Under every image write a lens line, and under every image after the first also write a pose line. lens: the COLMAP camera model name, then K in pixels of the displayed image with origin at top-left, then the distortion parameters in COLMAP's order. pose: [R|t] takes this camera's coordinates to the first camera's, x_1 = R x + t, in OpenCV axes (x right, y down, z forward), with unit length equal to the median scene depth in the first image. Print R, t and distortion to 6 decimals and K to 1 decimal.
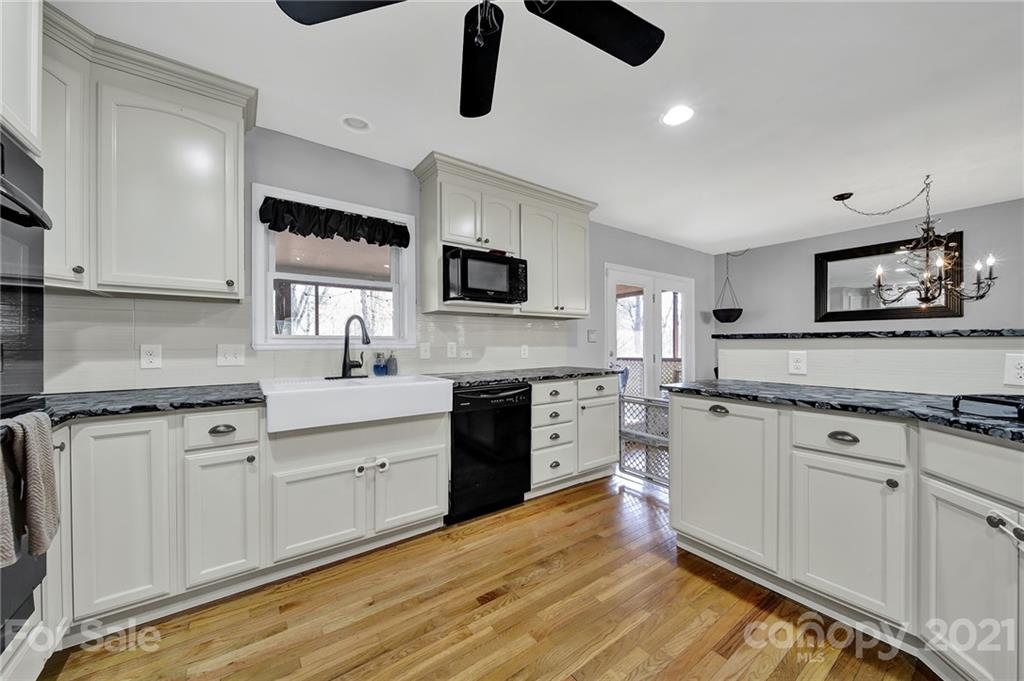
lens RADIAL K [[367.5, 0, 509.3], [0, 367.5, 341.9], [0, 0, 1]] dist [0.000202, -0.000022]
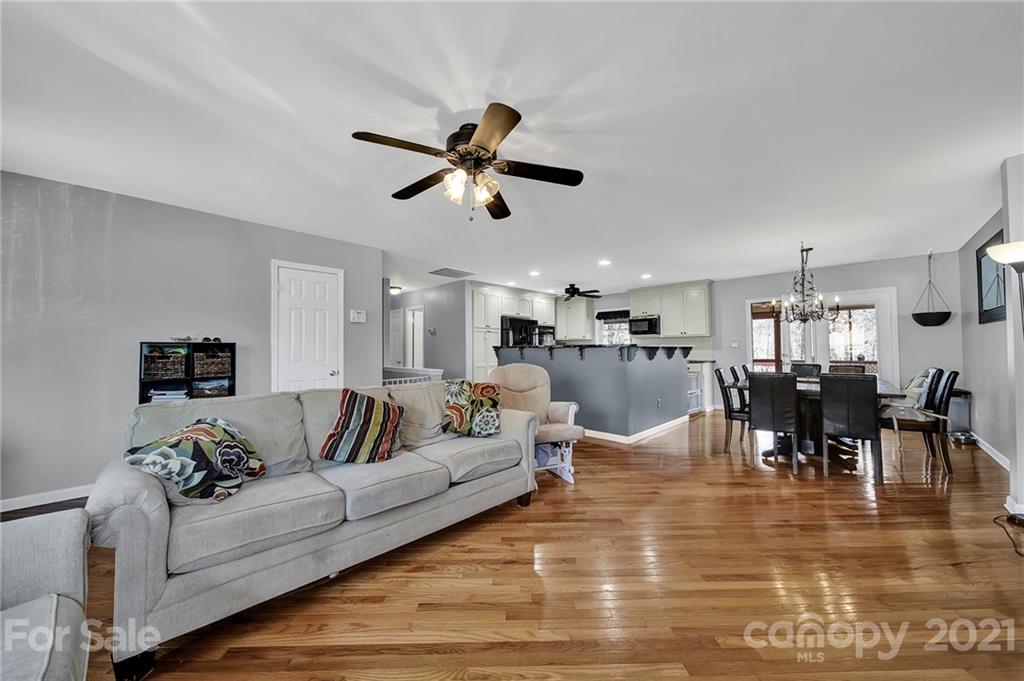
lens RADIAL K [[367.5, 0, 509.3], [0, 367.5, 341.9], [0, 0, 1]] dist [0.000202, -0.000022]
pose [[0.173530, -0.020377, -0.984618, 3.980710], [0.011573, 0.999759, -0.018651, -0.006832], [0.984761, -0.008159, 0.173724, -0.832855]]
